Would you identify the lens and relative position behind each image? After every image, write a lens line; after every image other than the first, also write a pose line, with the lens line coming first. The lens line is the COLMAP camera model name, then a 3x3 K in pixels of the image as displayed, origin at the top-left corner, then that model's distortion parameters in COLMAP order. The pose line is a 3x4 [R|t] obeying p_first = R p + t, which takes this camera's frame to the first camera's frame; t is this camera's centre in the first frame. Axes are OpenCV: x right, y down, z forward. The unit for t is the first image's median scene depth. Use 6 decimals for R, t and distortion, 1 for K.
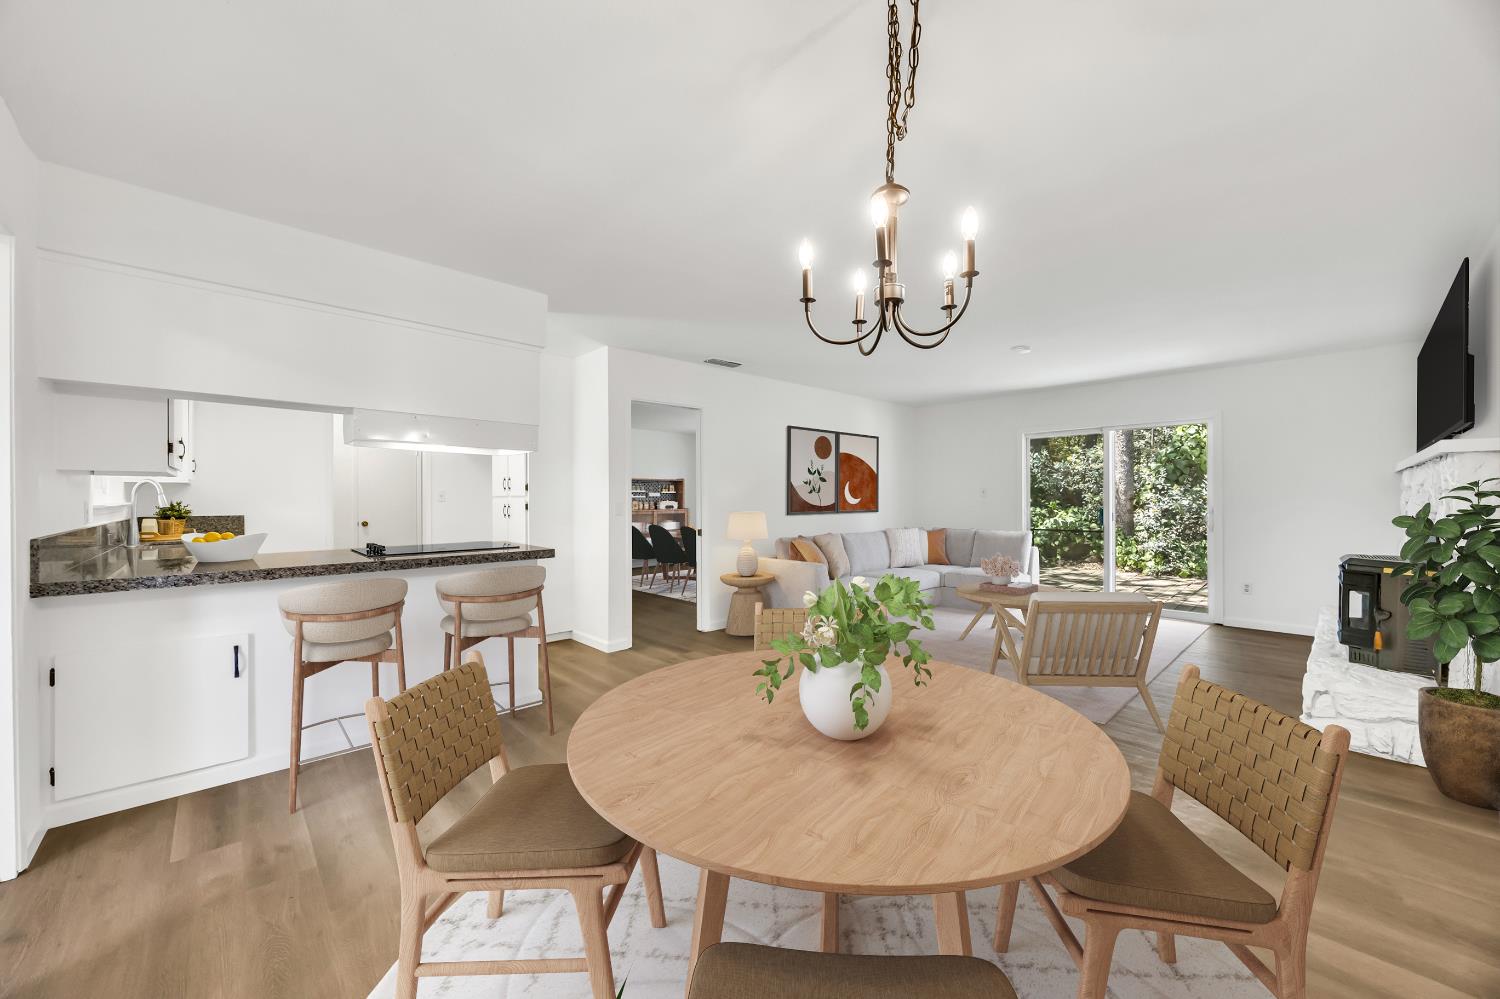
lens RADIAL K [[571.4, 0, 760.3], [0, 571.4, 483.6], [0, 0, 1]] dist [-0.000874, 0.001408]
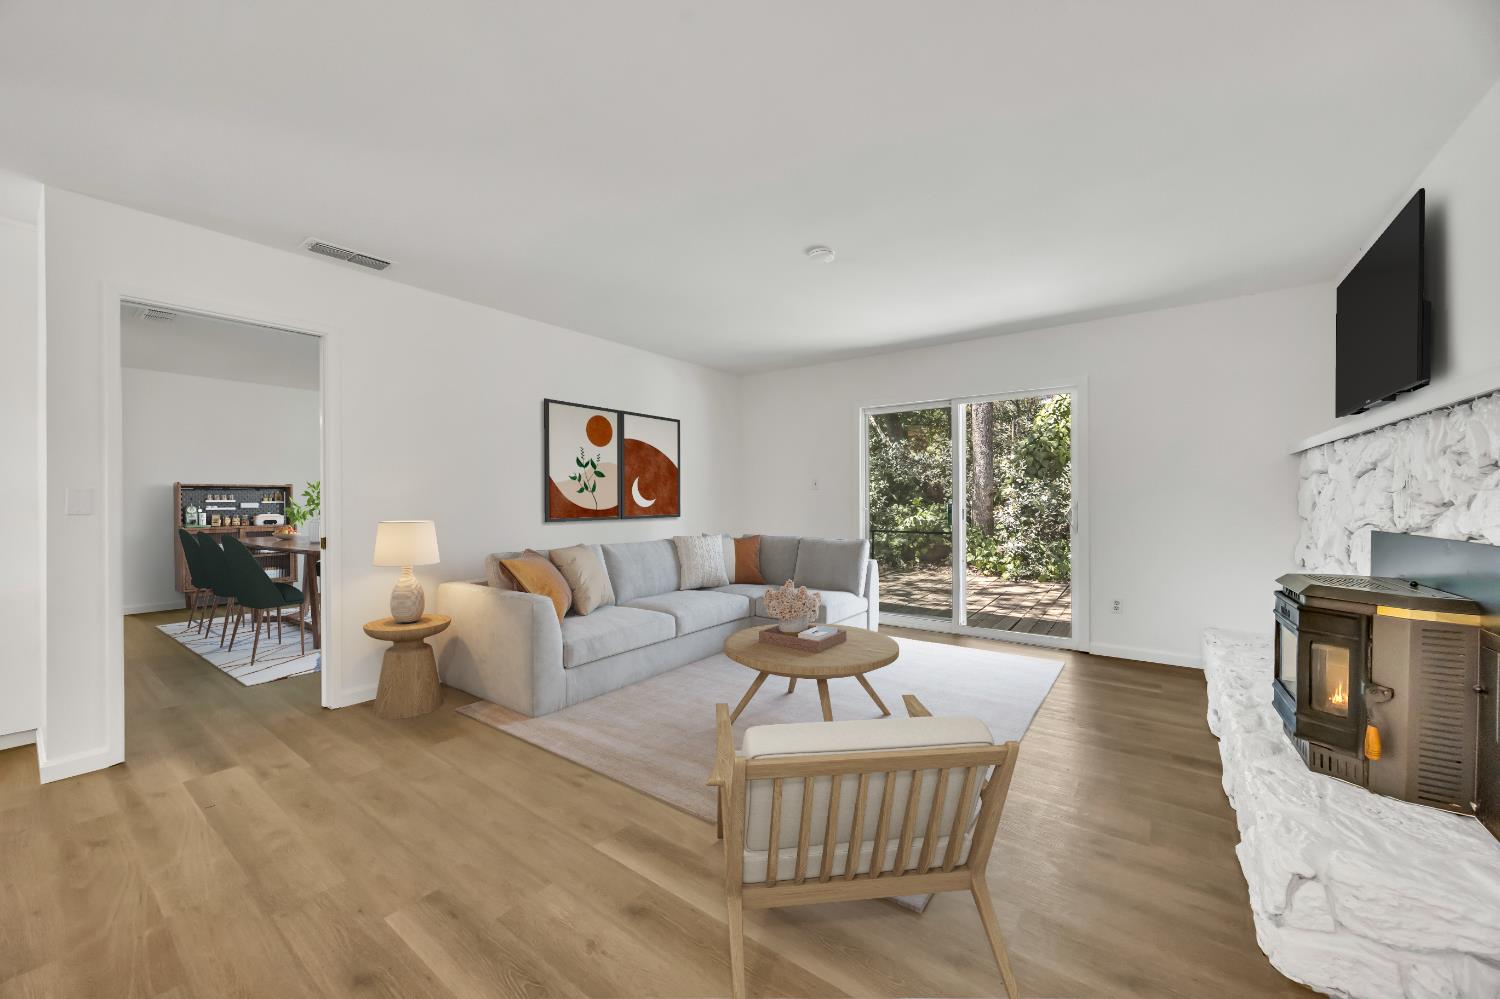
lens RADIAL K [[571.4, 0, 741.3], [0, 571.4, 501.4], [0, 0, 1]] dist [-0.000874, 0.001408]
pose [[0.988207, -0.017638, 0.152106, 0.172603], [0.013523, 0.999515, 0.028050, 0.009575], [-0.152527, -0.025663, 0.987966, 0.235866]]
